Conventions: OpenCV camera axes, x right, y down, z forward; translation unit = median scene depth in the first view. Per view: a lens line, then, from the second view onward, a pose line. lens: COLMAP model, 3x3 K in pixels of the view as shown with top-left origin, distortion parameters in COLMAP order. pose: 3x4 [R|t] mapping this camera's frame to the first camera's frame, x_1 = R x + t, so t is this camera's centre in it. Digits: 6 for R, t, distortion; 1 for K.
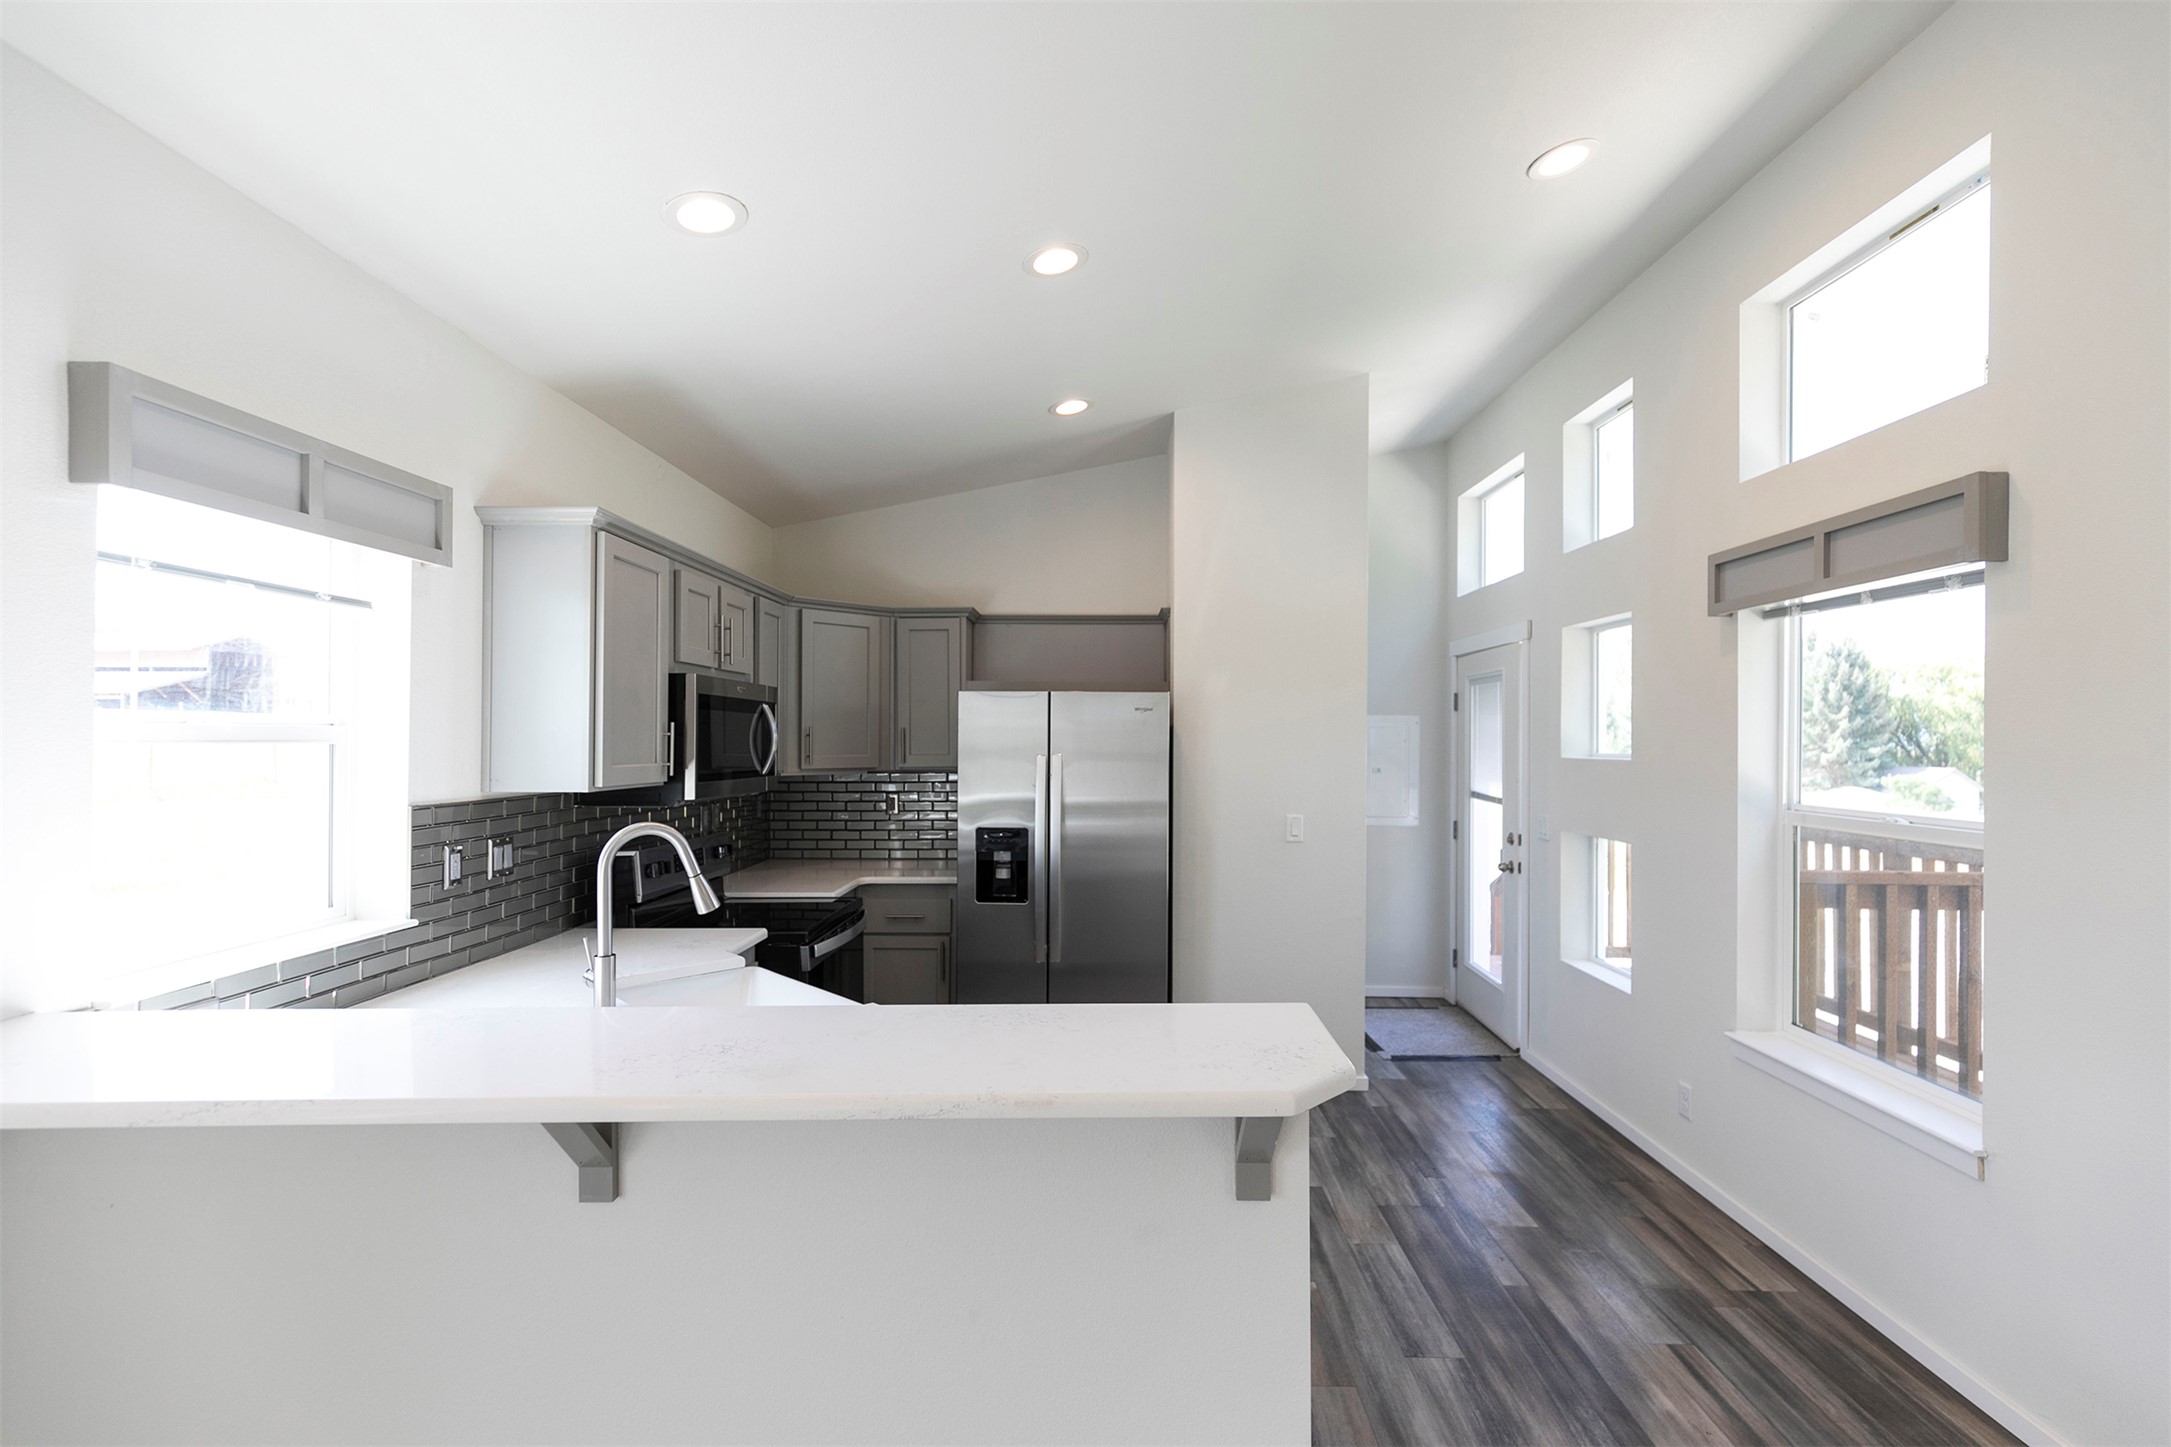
lens RADIAL K [[975.8, 0, 1091.2], [0, 975.8, 735.1], [0, 0, 1]] dist [0.009618, -0.002165]
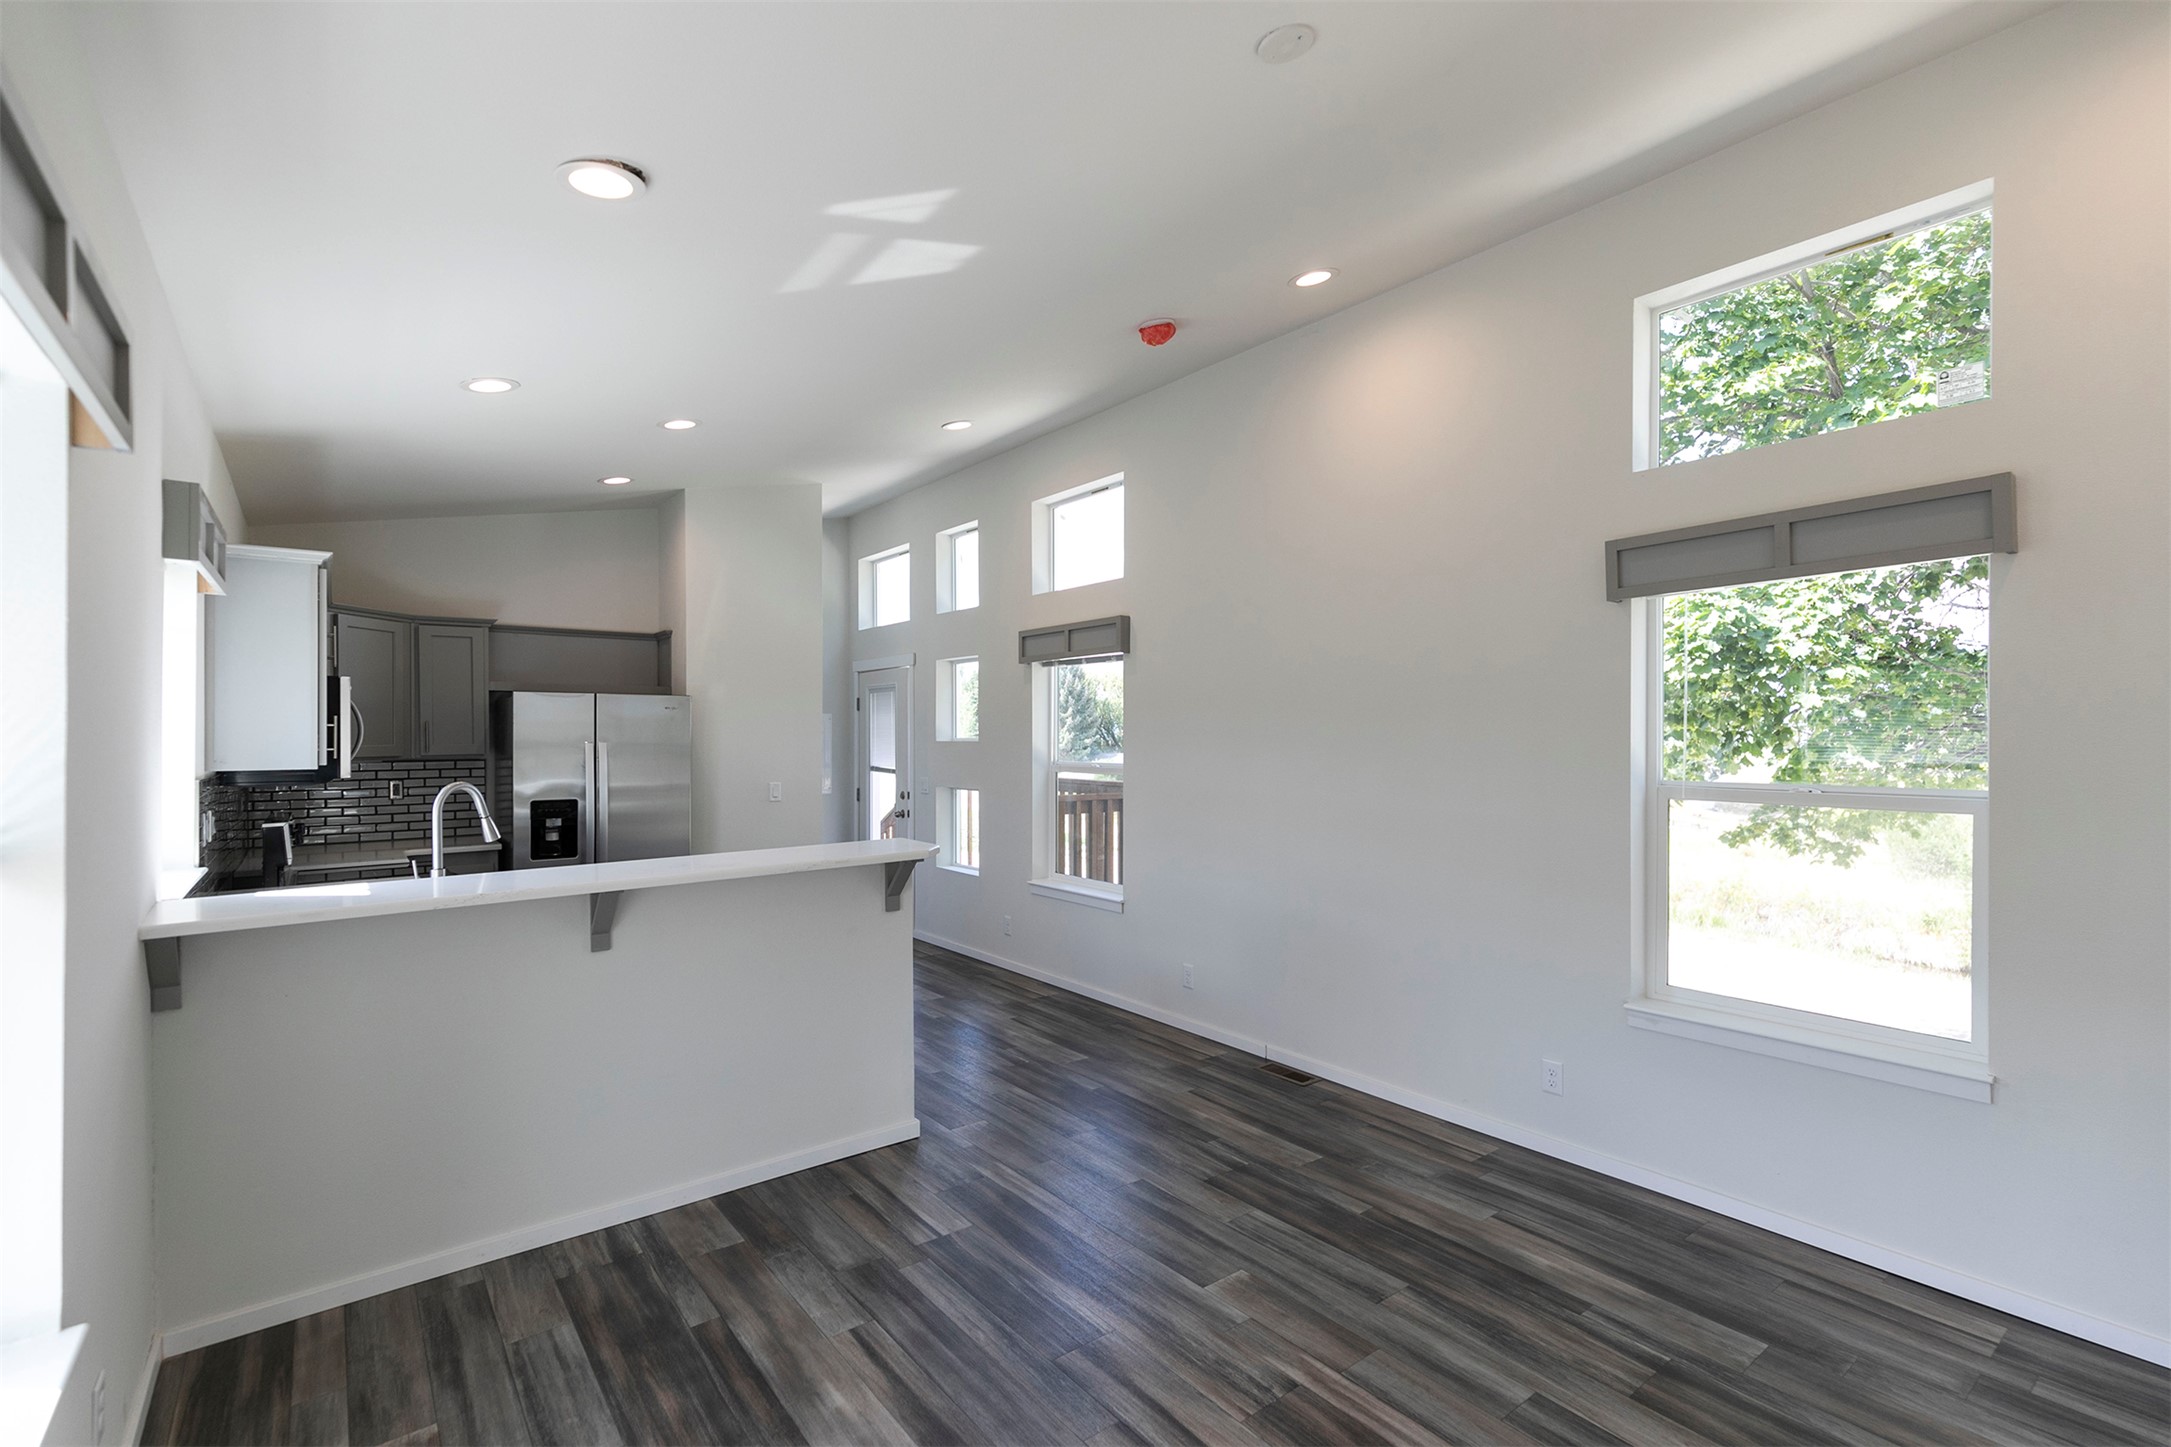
lens RADIAL K [[975.8, 0, 1093.4], [0, 975.8, 735.3], [0, 0, 1]] dist [0.009618, -0.002165]
pose [[0.777654, -0.006365, 0.628660, -0.414090], [0.003530, 0.999977, 0.005758, 0.007137], [-0.628683, -0.002259, 0.777659, -0.519475]]
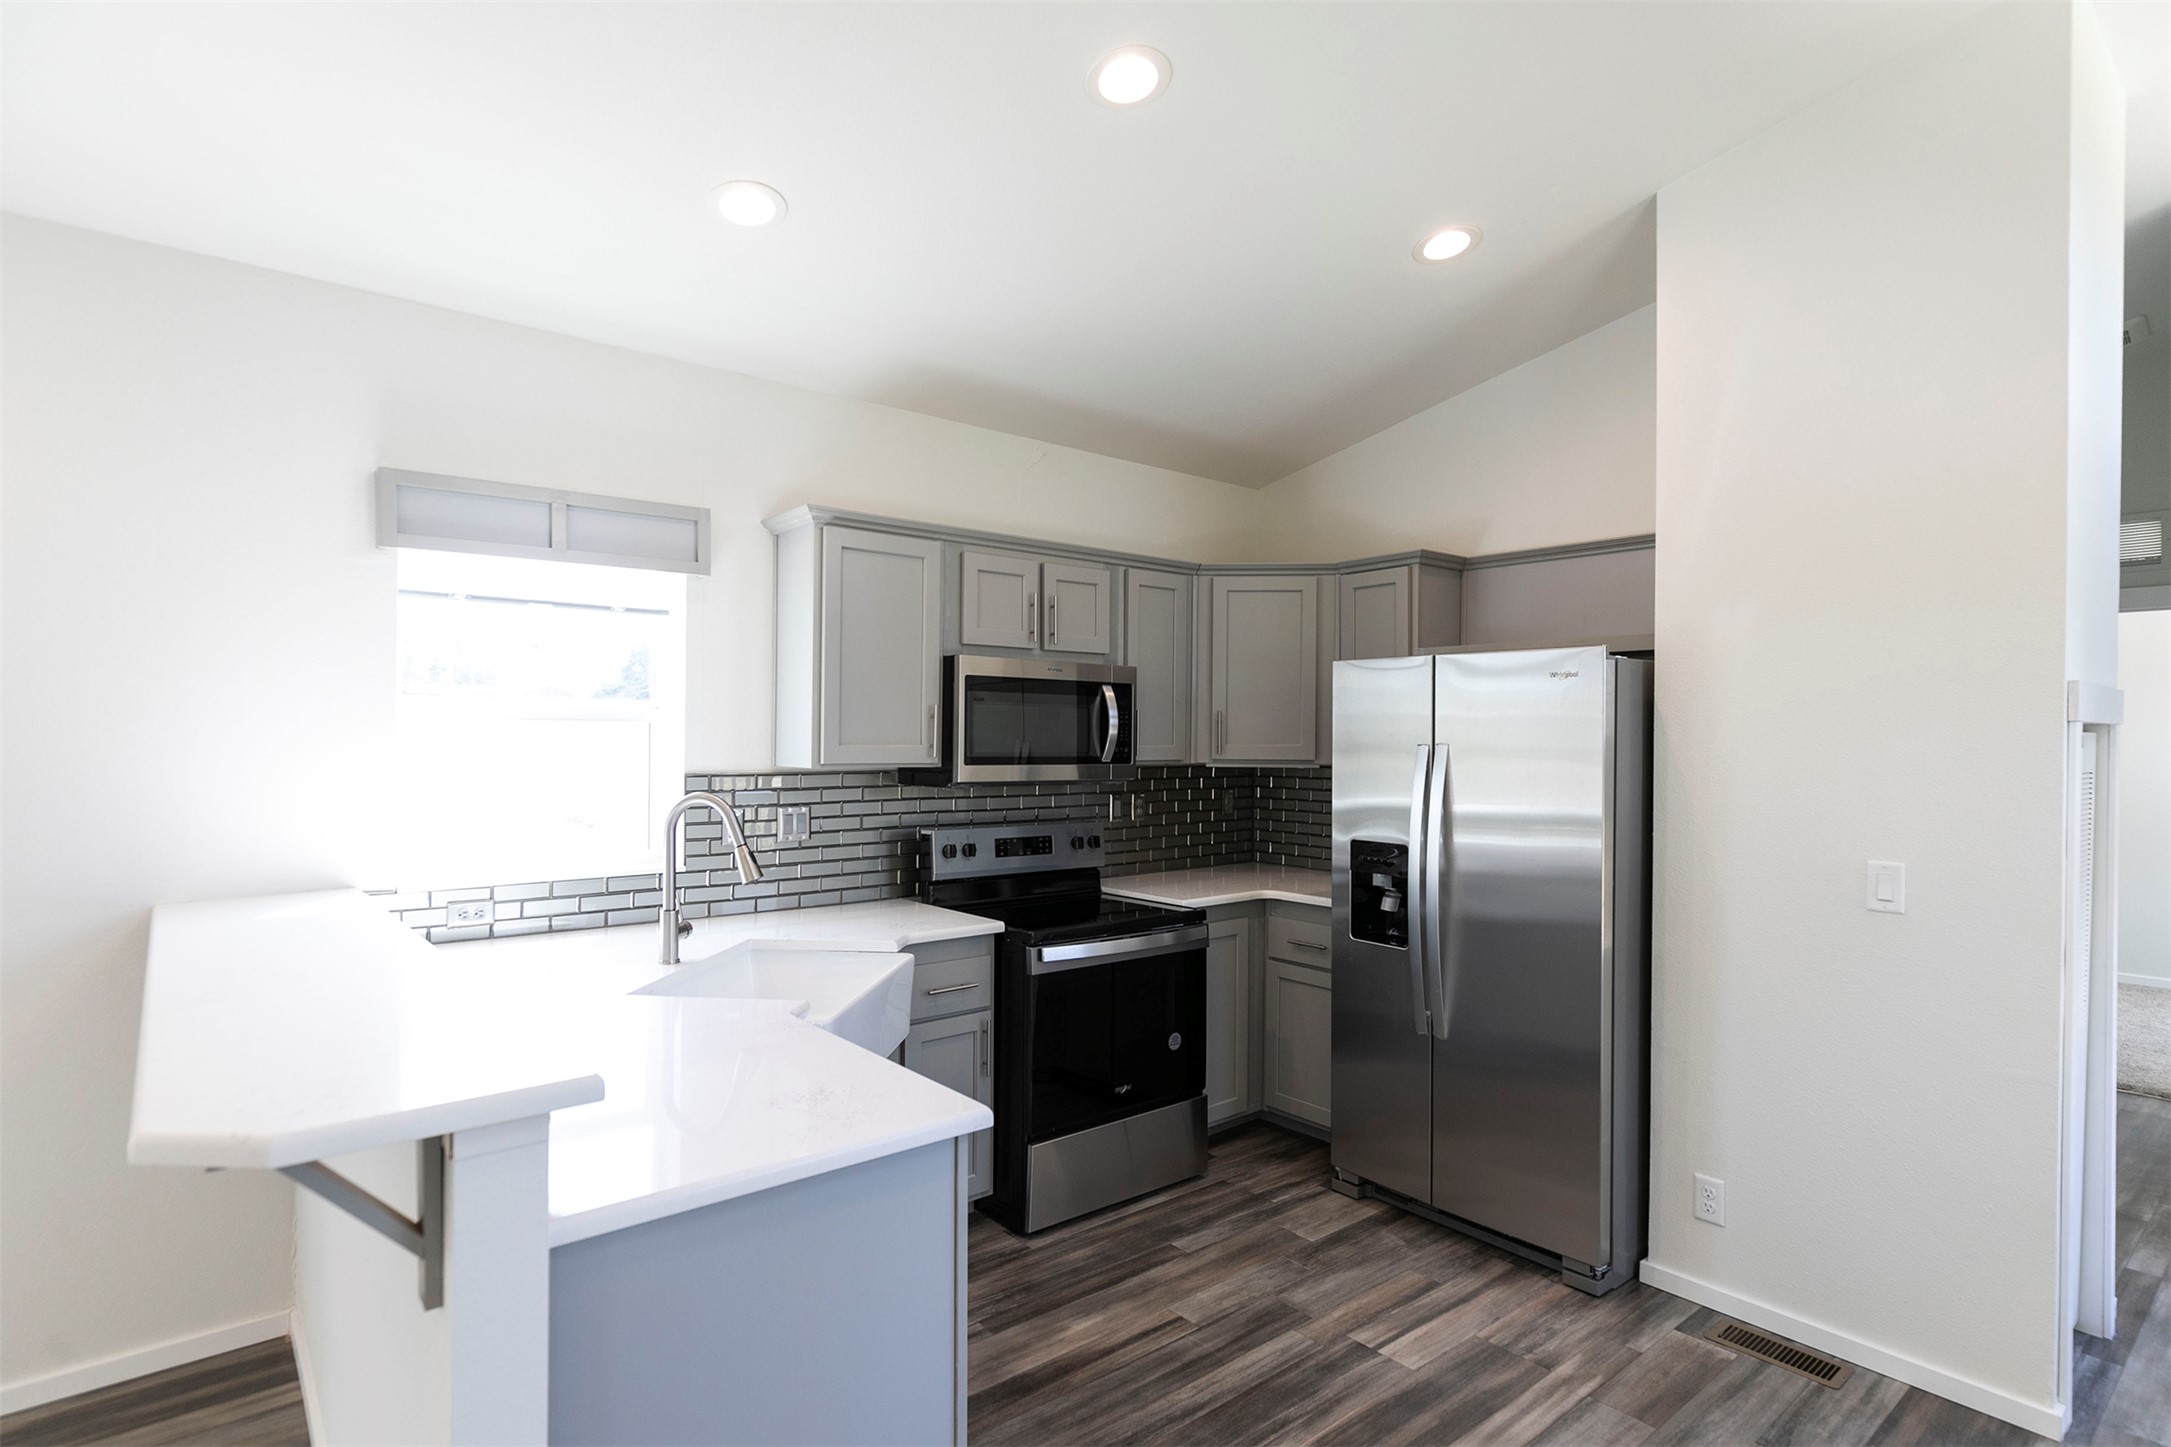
lens RADIAL K [[1100.6, 0, 1118.5], [0, 1100.6, 709.9], [0, 0, 1]] dist [0.005393, -0.001639]
pose [[0.661636, -0.018822, -0.749589, 0.489715], [-0.002047, 0.999636, -0.026908, 0.020999], [0.749822, 0.019338, 0.661357, 0.346029]]
